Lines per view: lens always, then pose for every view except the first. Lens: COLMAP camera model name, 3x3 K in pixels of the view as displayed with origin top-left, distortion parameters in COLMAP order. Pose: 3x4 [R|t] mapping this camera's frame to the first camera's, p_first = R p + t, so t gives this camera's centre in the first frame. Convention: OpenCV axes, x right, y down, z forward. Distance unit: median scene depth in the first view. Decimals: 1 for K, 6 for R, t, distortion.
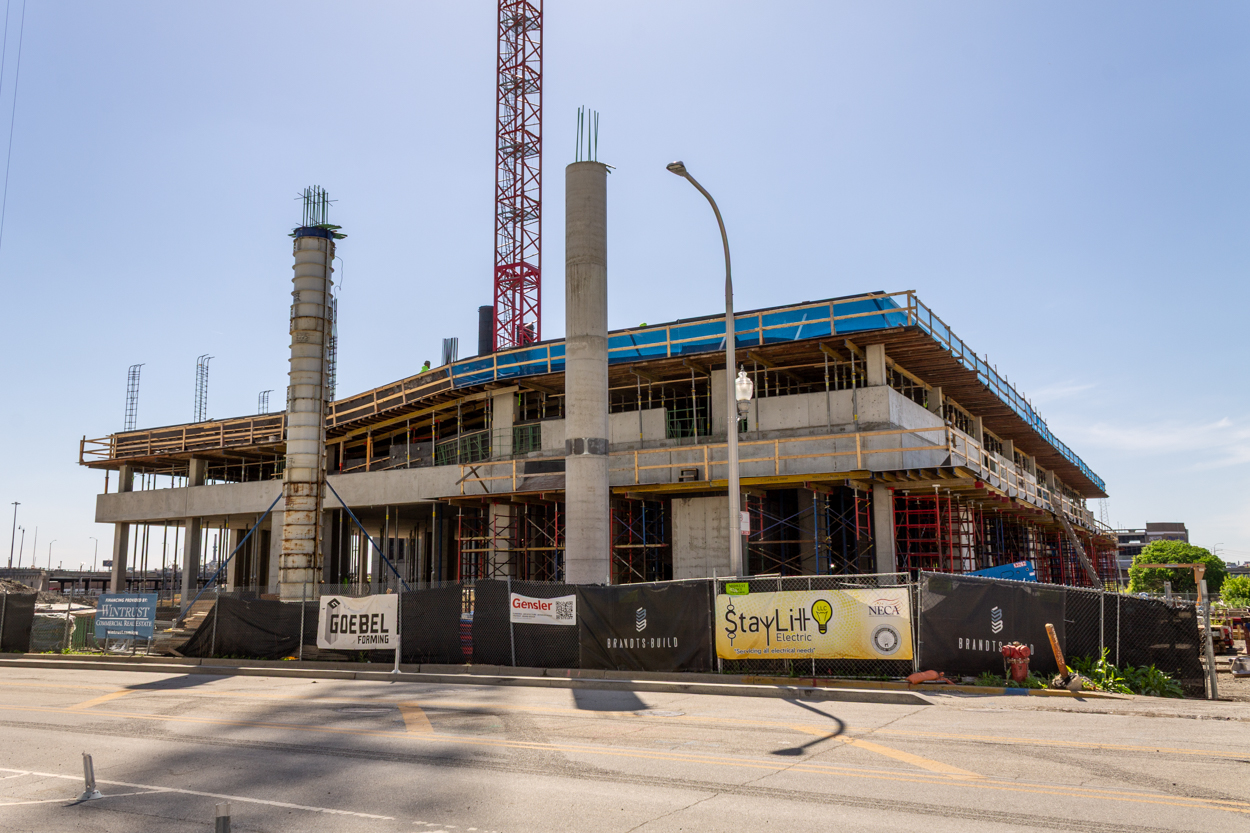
lens RADIAL K [[1022.8, 0, 612.9], [0, 1022.8, 431.7], [0, 0, 1]] dist [0.036579, -0.002489]
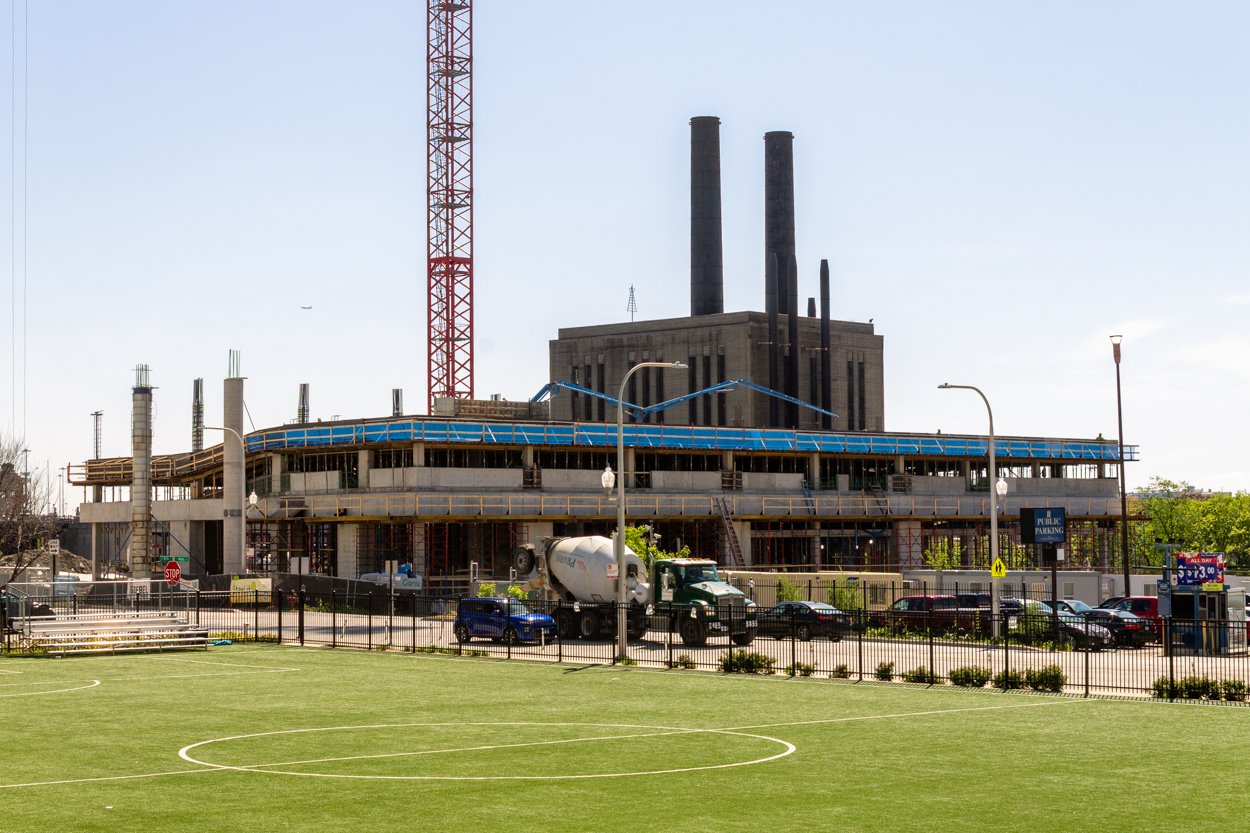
lens RADIAL K [[2378.2, 0, 630.8], [0, 2378.2, 414.1], [0, 0, 1]] dist [-0.064737, 0.000000]
pose [[0.950731, -0.017170, -0.309540, 1.960523], [0.048100, 0.994544, 0.092567, -0.517901], [0.306262, -0.102895, 0.946370, -2.935220]]
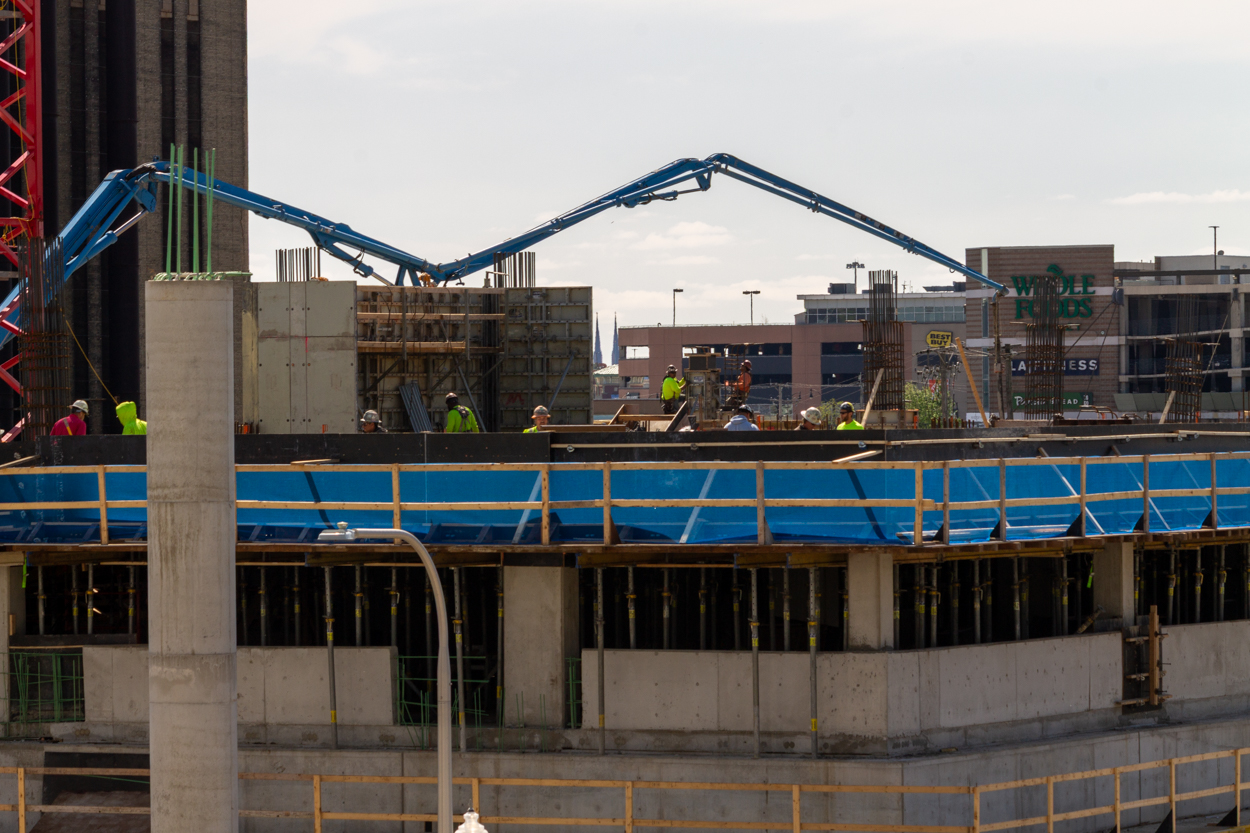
lens RADIAL K [[6683.0, 0, 624.0], [0, 6683.0, 417.6], [0, 0, 1]] dist [-0.353281, 0.000000]
pose [[0.999558, -0.001662, 0.029667, 0.071569], [-0.002871, 0.988364, 0.152080, -0.572437], [-0.029575, -0.152098, 0.987923, -1.777840]]
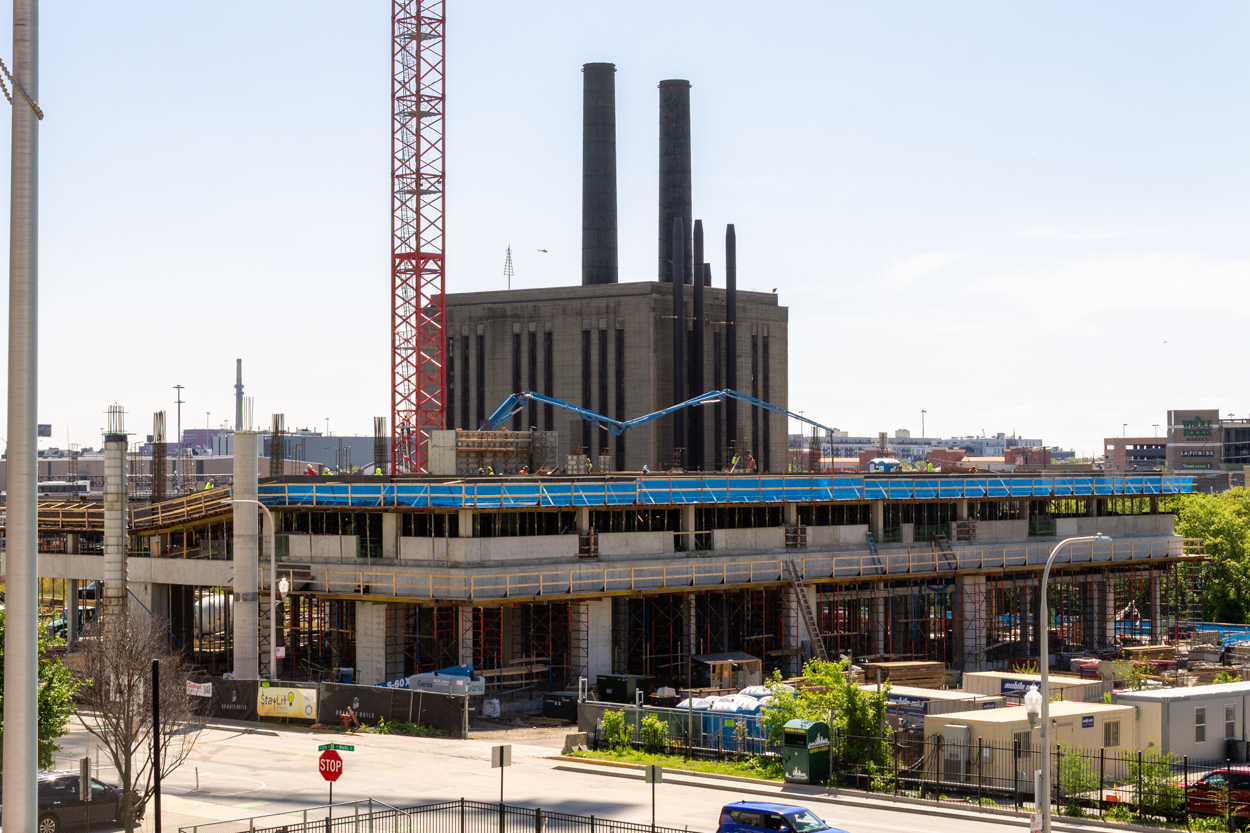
lens RADIAL K [[2475.6, 0, 618.1], [0, 2475.6, 420.4], [0, 0, 1]] dist [-0.040522, 0.000000]
pose [[0.976274, 0.000195, -0.216539, 1.288054], [0.028500, 0.991184, 0.129388, -0.690536], [0.214655, -0.132489, 0.967662, -2.508182]]
